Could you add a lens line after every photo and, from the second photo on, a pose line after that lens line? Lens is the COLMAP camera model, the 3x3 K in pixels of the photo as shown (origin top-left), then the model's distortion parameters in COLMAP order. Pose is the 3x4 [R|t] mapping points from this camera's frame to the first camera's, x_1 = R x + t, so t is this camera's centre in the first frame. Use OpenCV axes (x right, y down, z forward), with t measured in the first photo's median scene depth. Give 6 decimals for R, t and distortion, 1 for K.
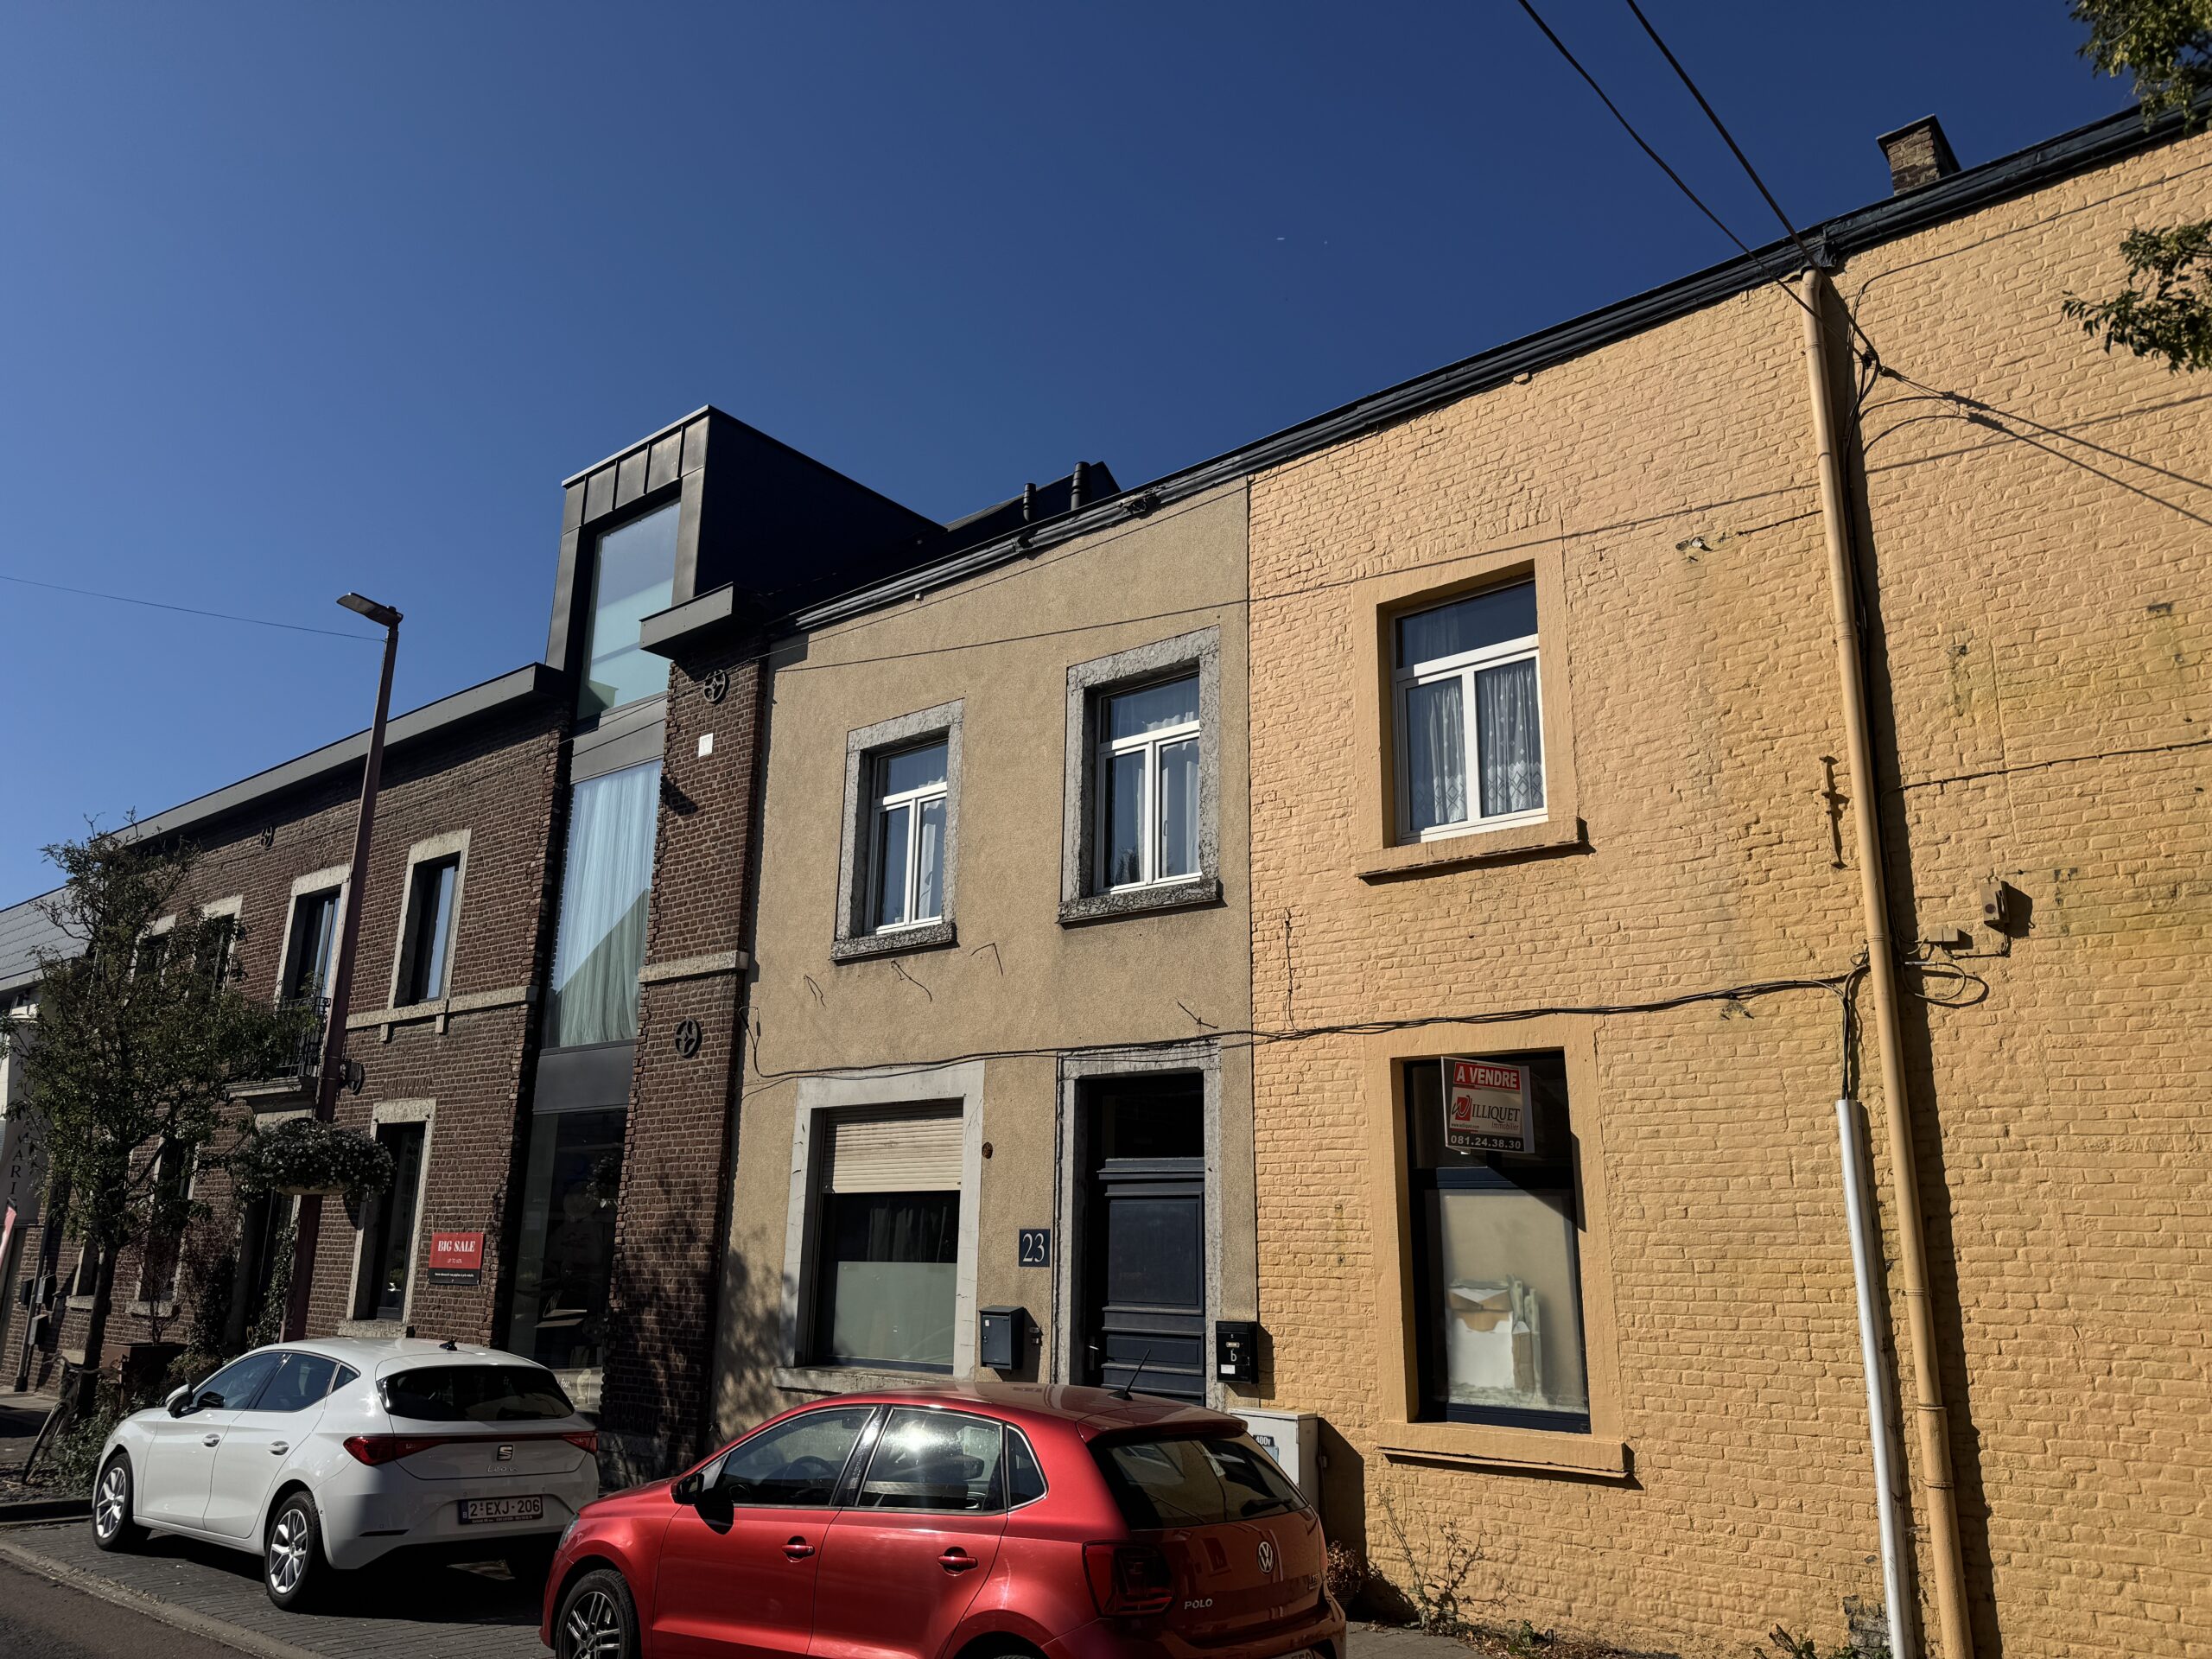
lens RADIAL K [[1547.1, 0, 1106.0], [0, 1547.1, 829.5], [0, 0, 1]] dist [0.148759, -0.259441]
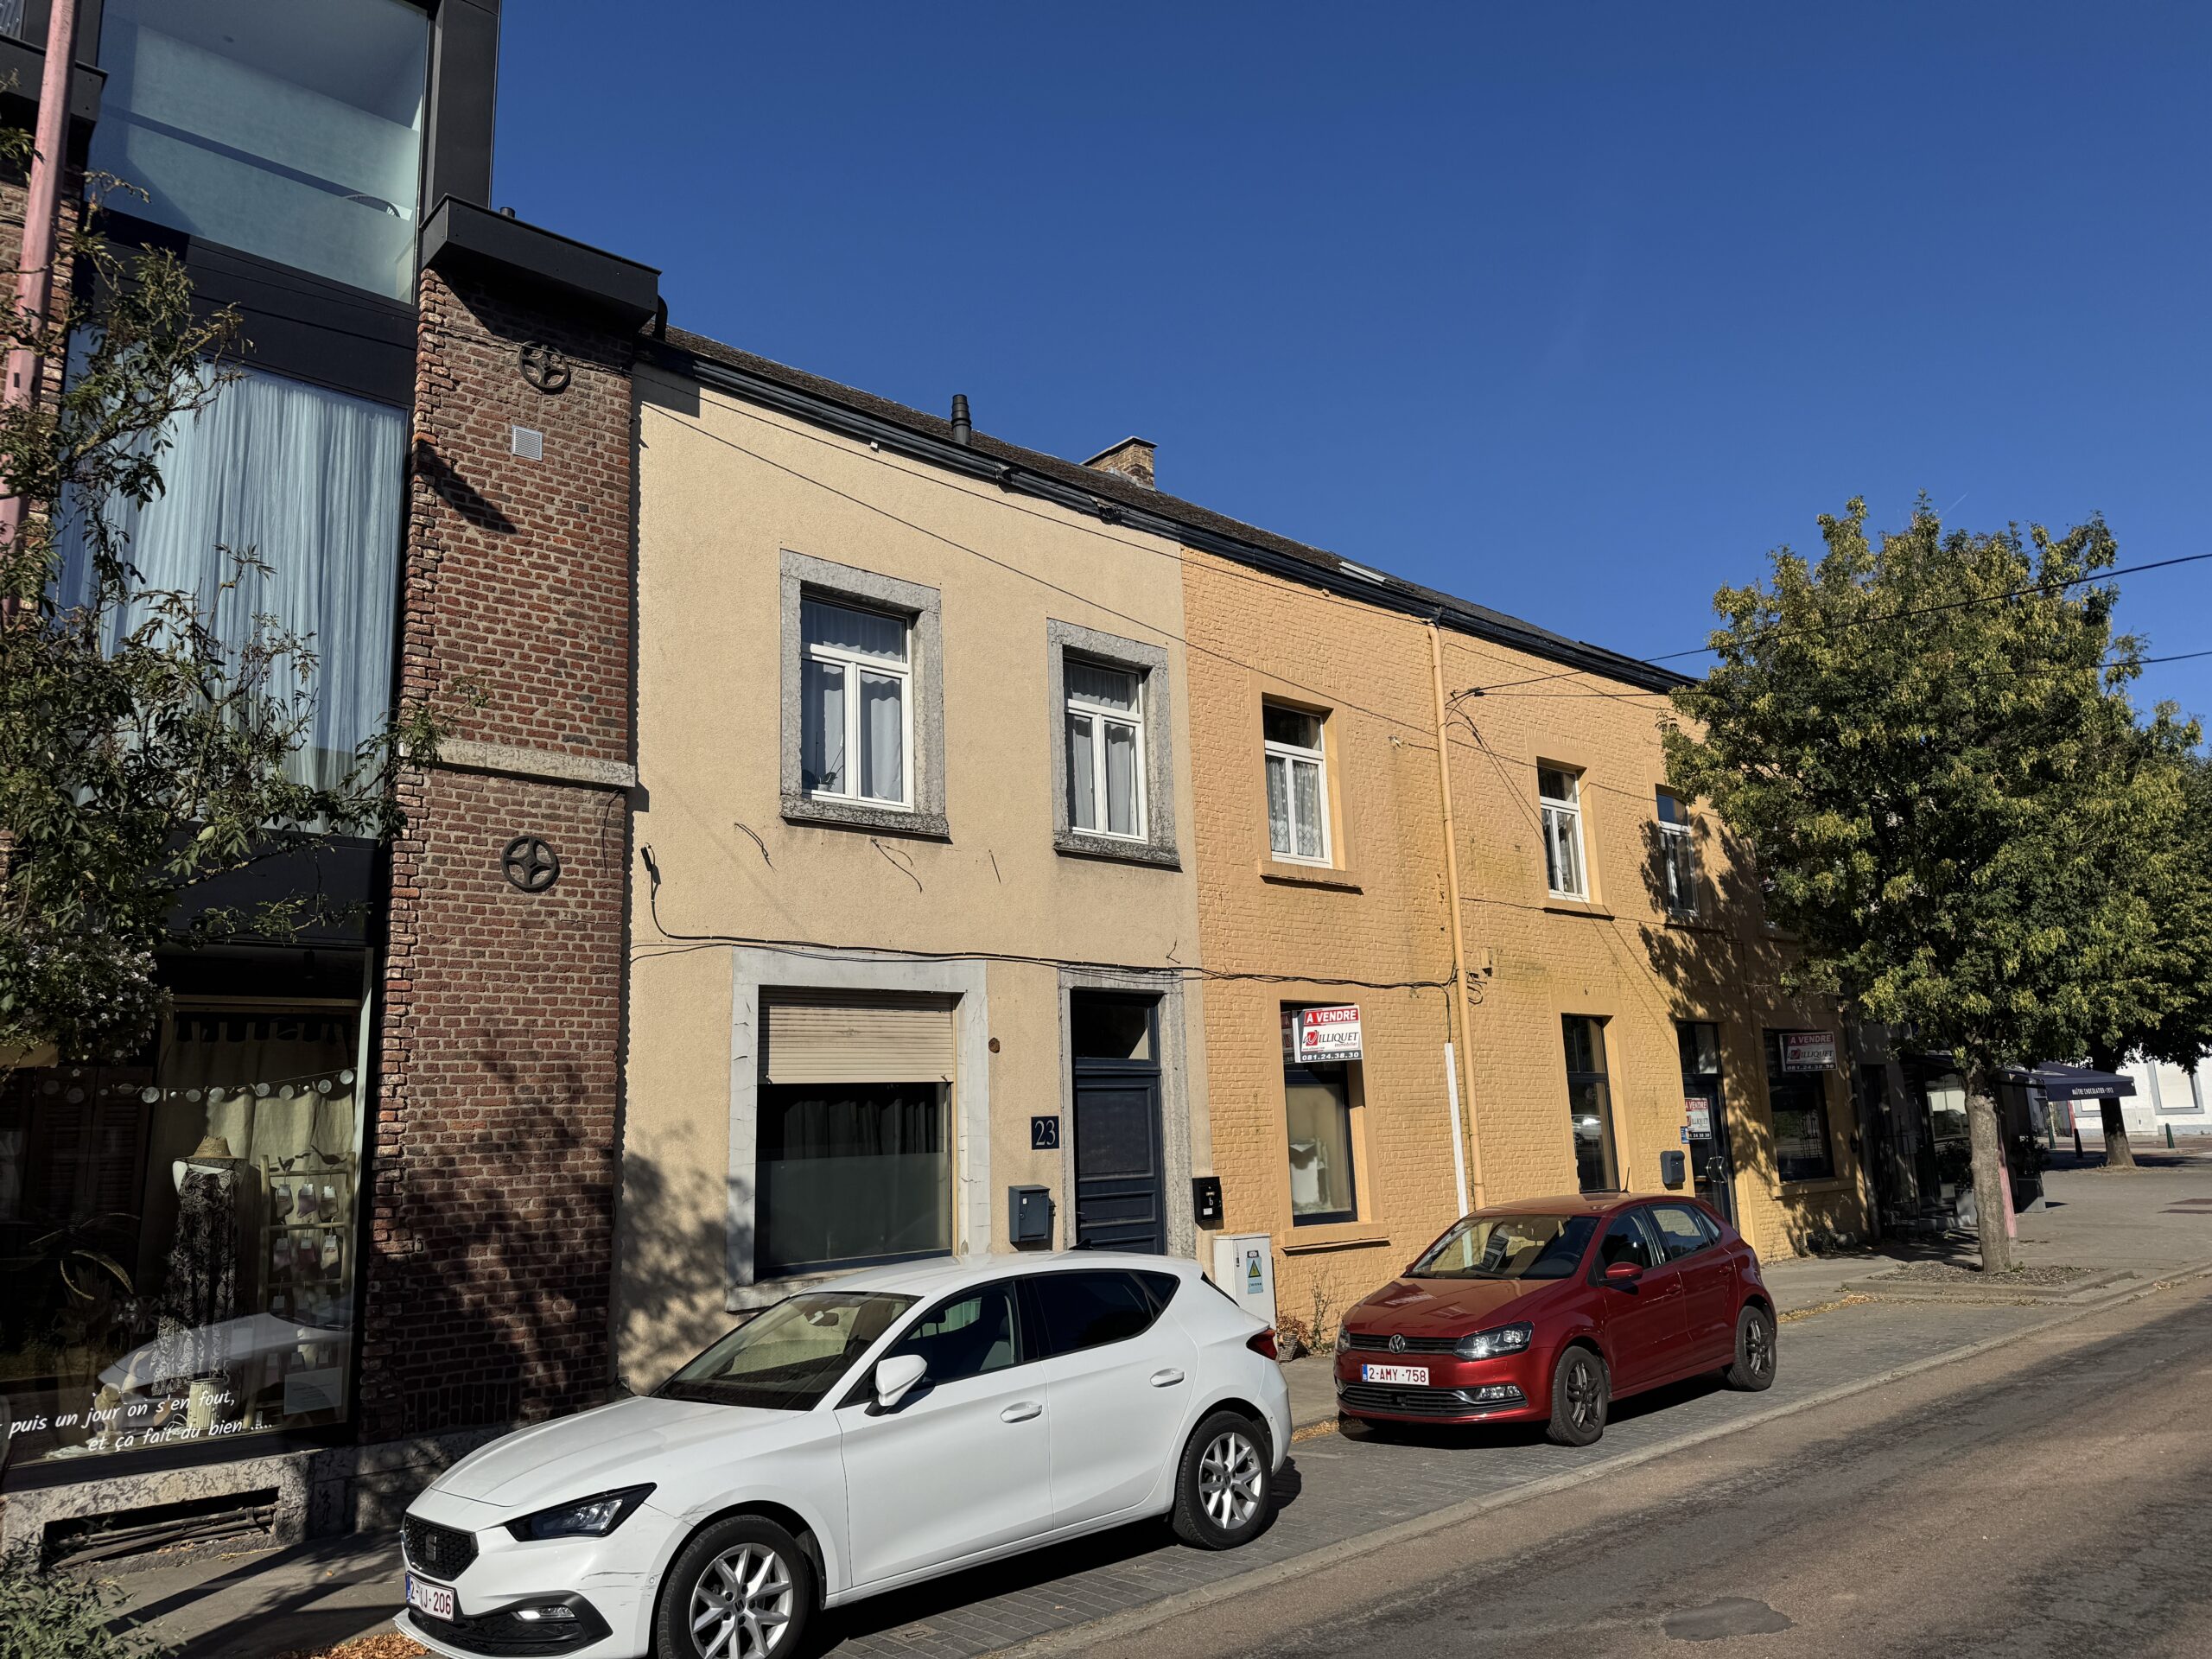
lens RADIAL K [[1547.1, 0, 1106.0], [0, 1547.1, 829.5], [0, 0, 1]] dist [0.148759, -0.259441]
pose [[0.142541, 0.171659, 0.974790, -1.015980], [-0.223035, 0.965088, -0.137337, 0.174444], [-0.964333, -0.197836, 0.175850, 0.697186]]
